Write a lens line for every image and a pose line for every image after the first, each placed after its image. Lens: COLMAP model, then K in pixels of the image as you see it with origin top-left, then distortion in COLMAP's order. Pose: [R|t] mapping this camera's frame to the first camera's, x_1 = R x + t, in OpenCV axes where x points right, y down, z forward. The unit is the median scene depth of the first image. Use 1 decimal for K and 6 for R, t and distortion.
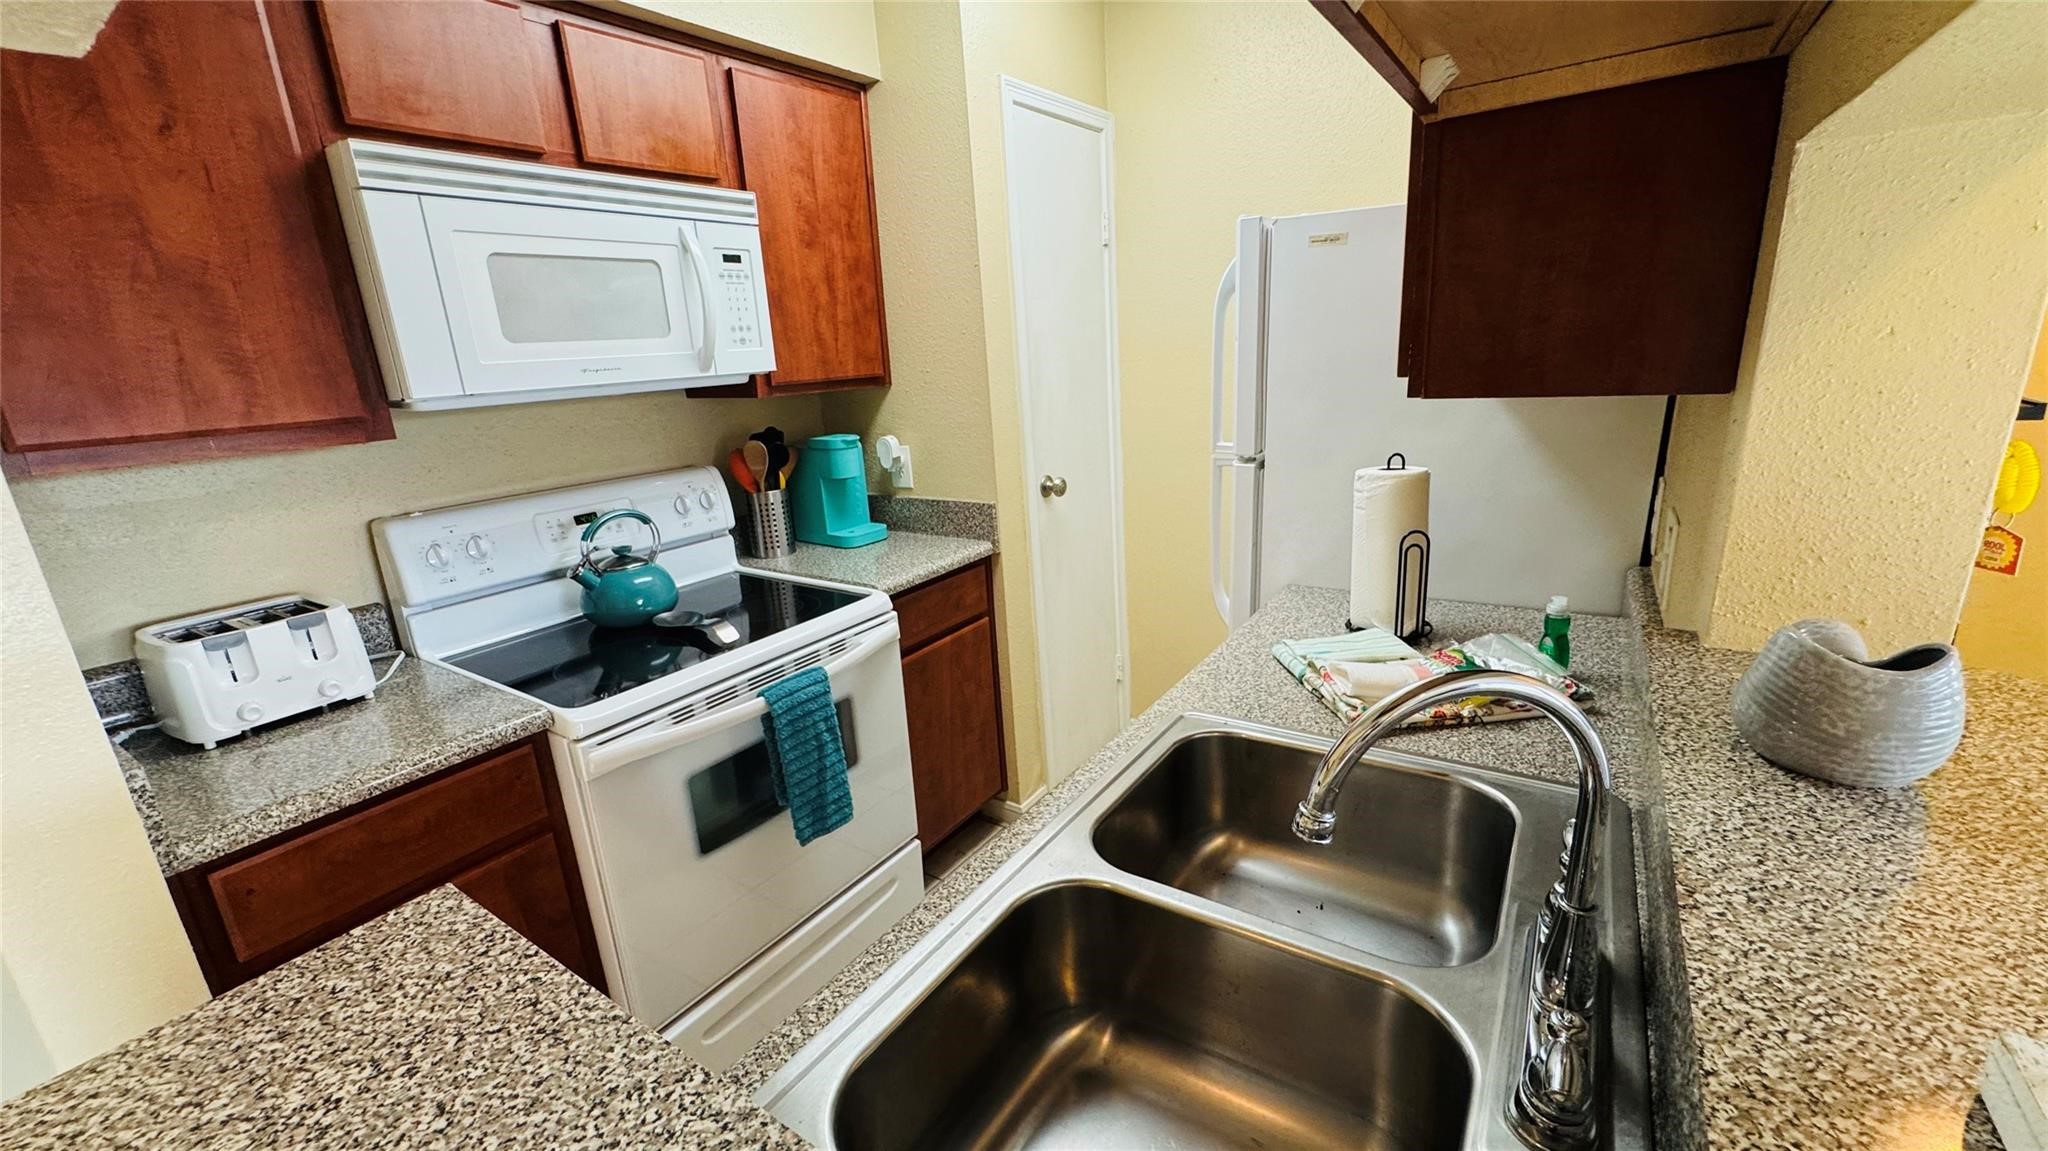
lens RADIAL K [[818.7, 0, 1026.5], [0, 818.7, 569.4], [0, 0, 1]] dist [-0.000656, 0.000410]
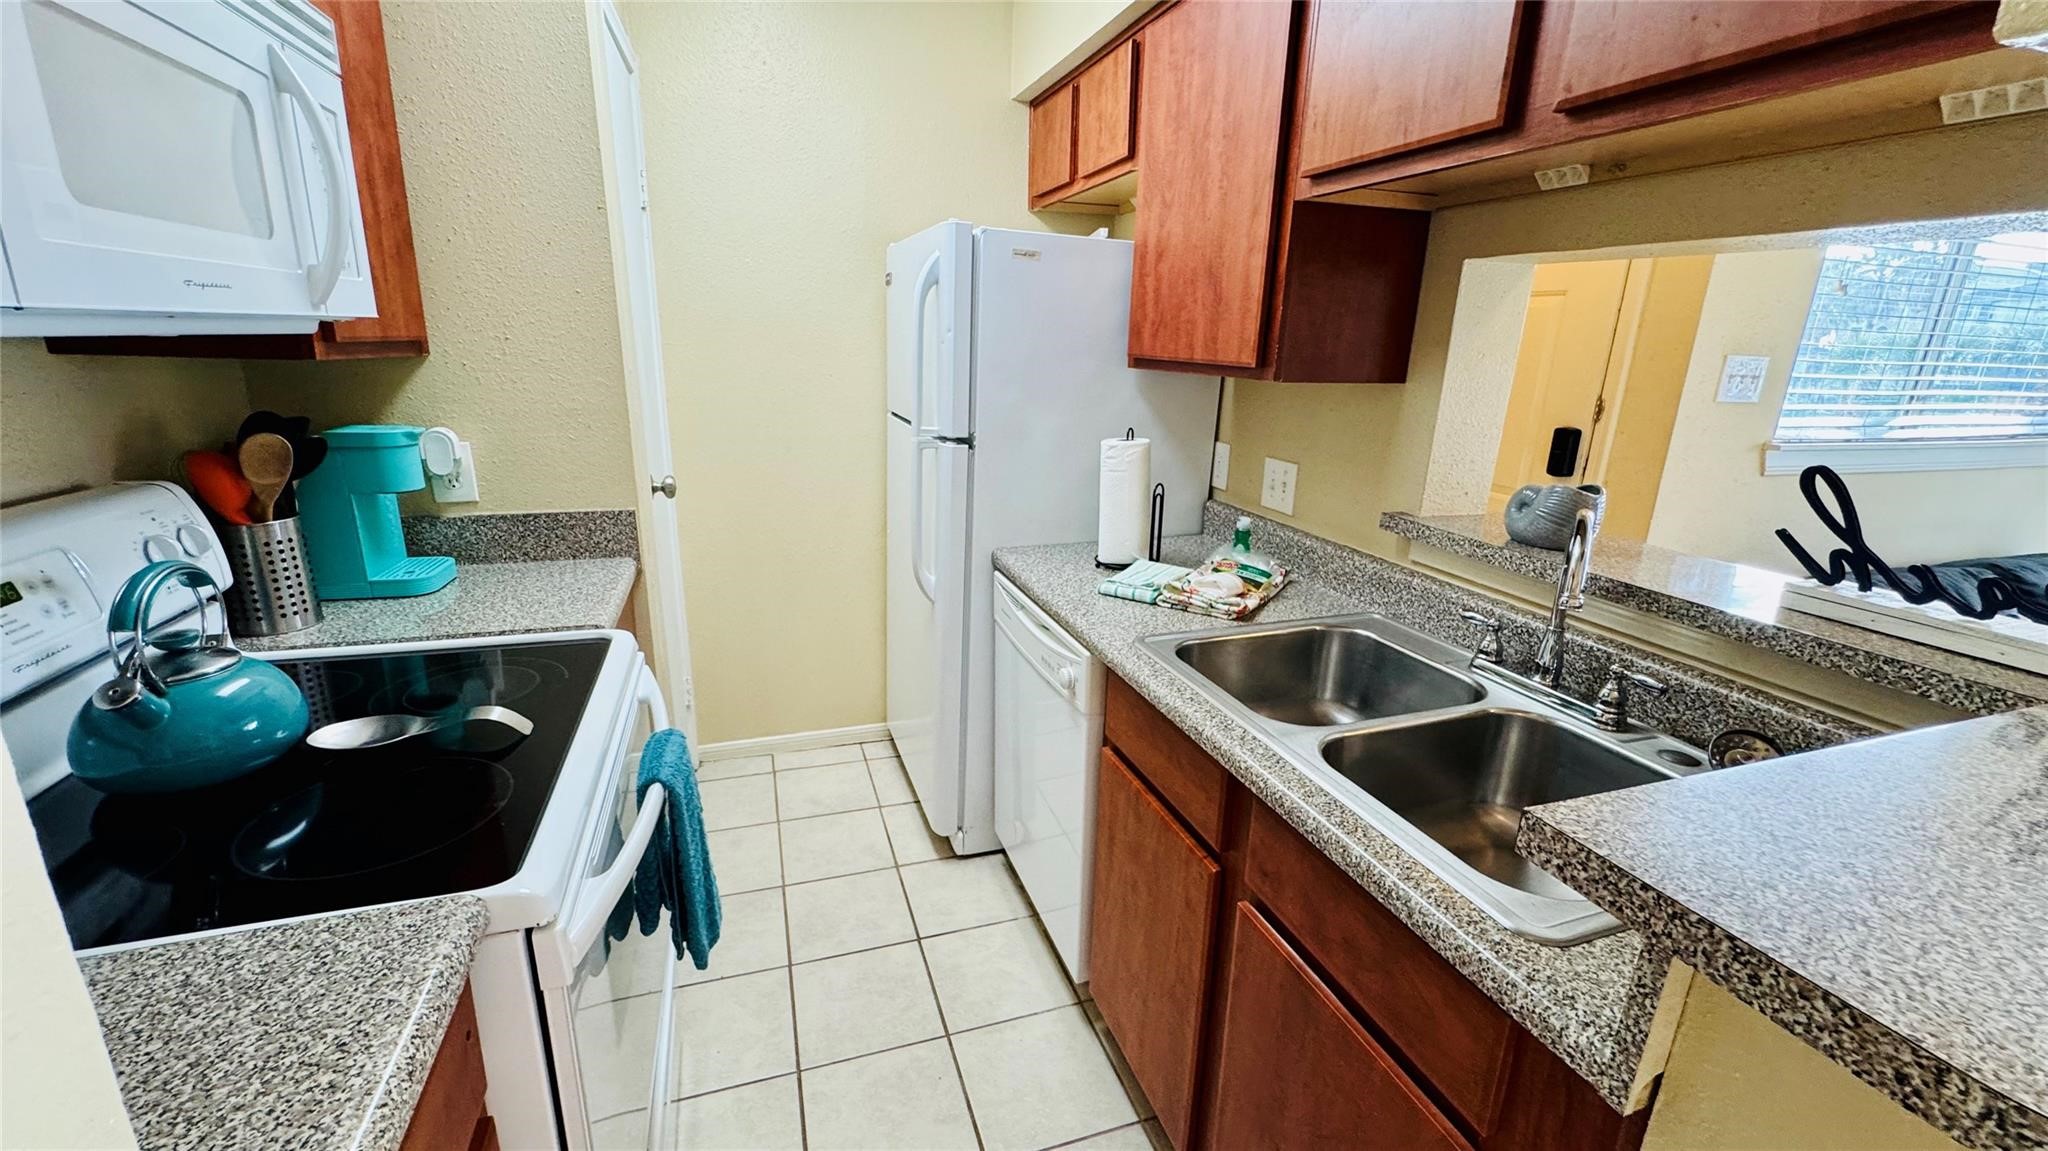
lens RADIAL K [[818.7, 0, 1020.8], [0, 818.7, 572.9], [0, 0, 1]] dist [-0.000656, 0.000410]
pose [[0.603717, -0.144998, 0.783902, -0.715744], [0.150260, 0.986392, 0.066731, -0.024522], [-0.782910, 0.077502, 0.617289, 0.329742]]
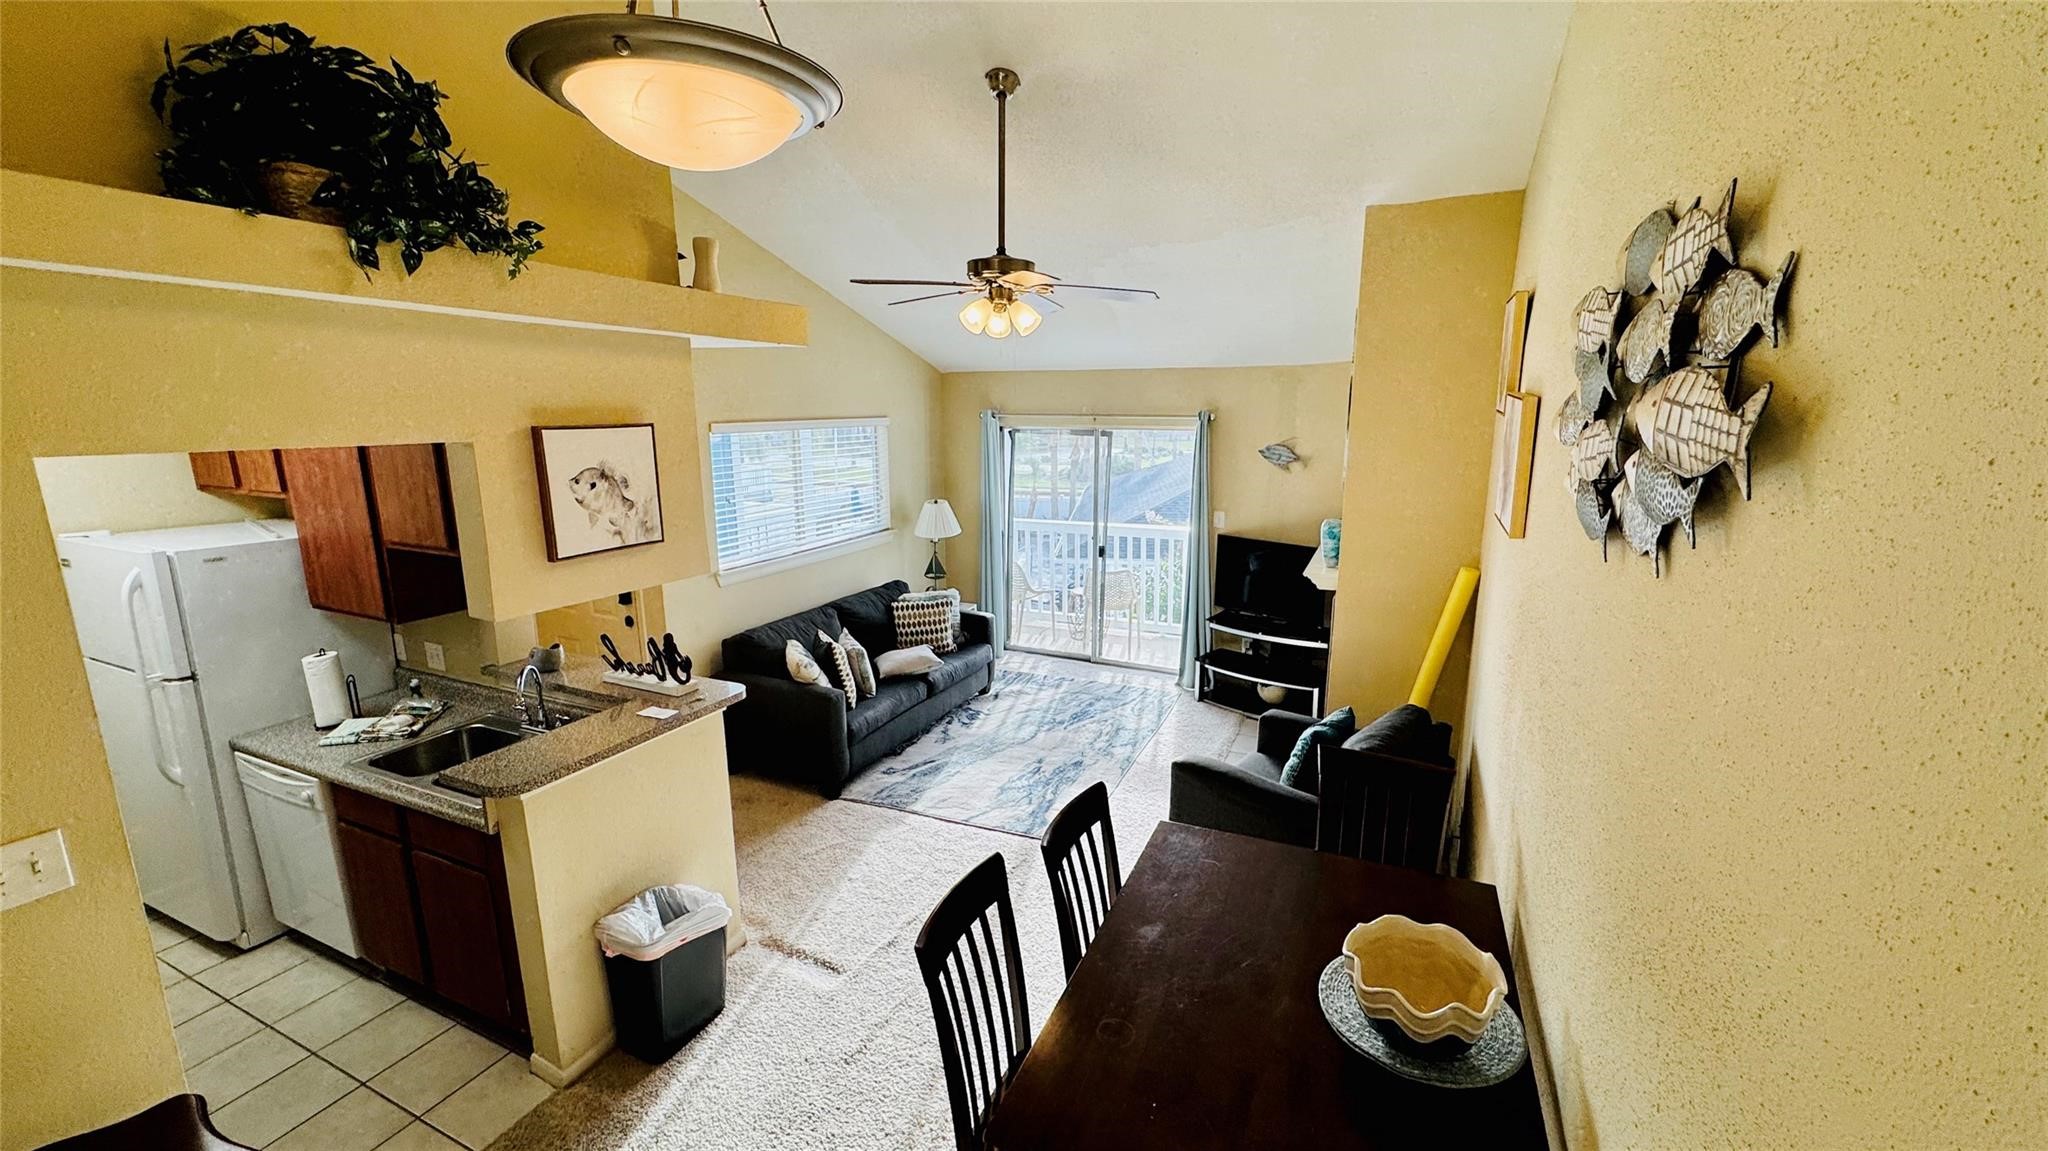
lens RADIAL K [[818.7, 0, 1019.0], [0, 818.7, 575.5], [0, 0, 1]] dist [-0.000656, 0.000410]
pose [[-0.148554, -0.144218, 0.978332, -2.048385], [0.274201, 0.944511, 0.180869, -0.209811], [-0.950129, 0.295129, -0.100766, -0.698124]]
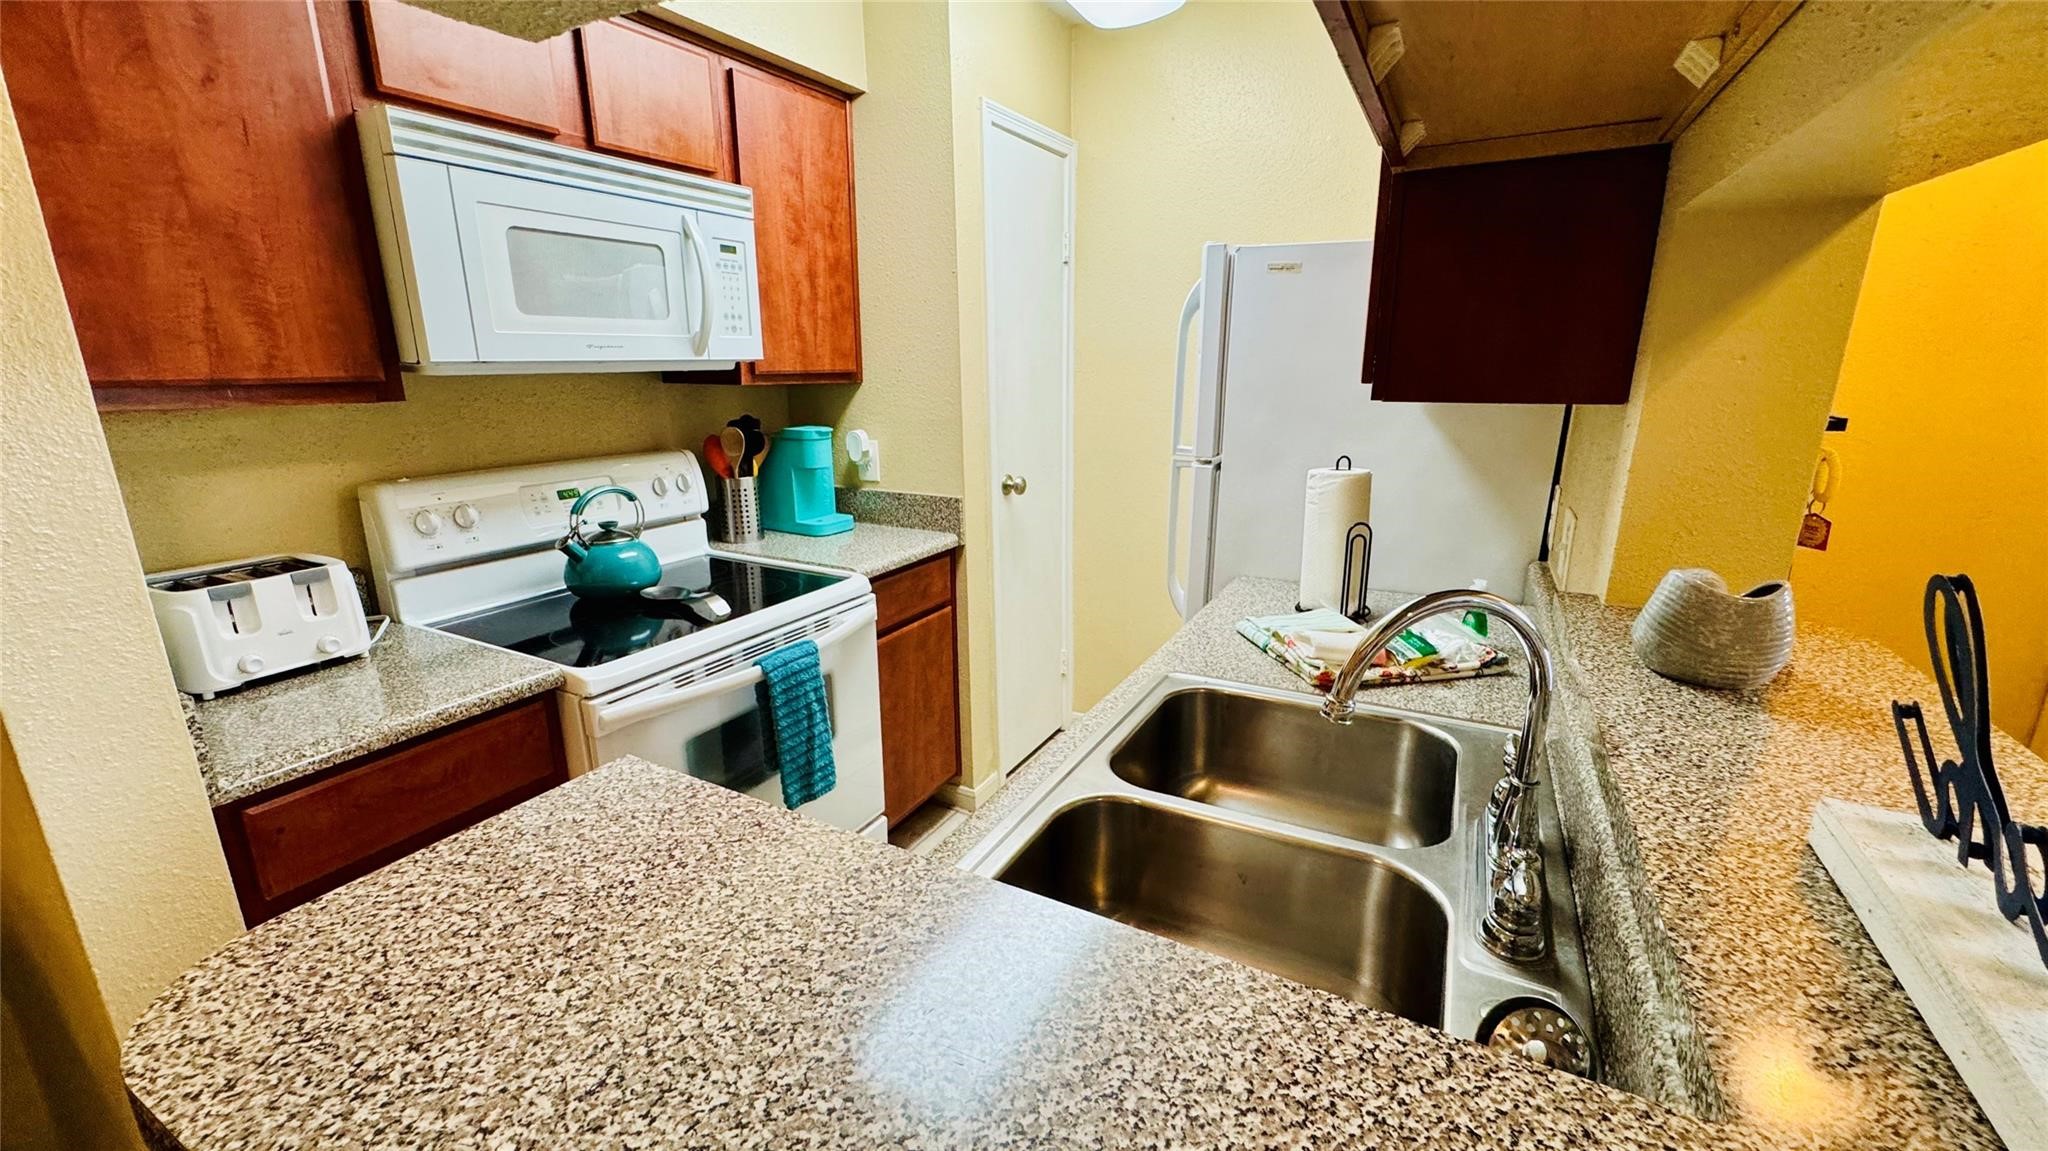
lens RADIAL K [[818.7, 0, 1026.0], [0, 818.7, 569.0], [0, 0, 1]] dist [-0.000656, 0.000410]
pose [[0.993736, 0.026398, 0.108594, -0.108550], [-0.024089, 0.999456, -0.022521, 0.051905], [-0.109129, 0.019764, 0.993831, -0.085352]]
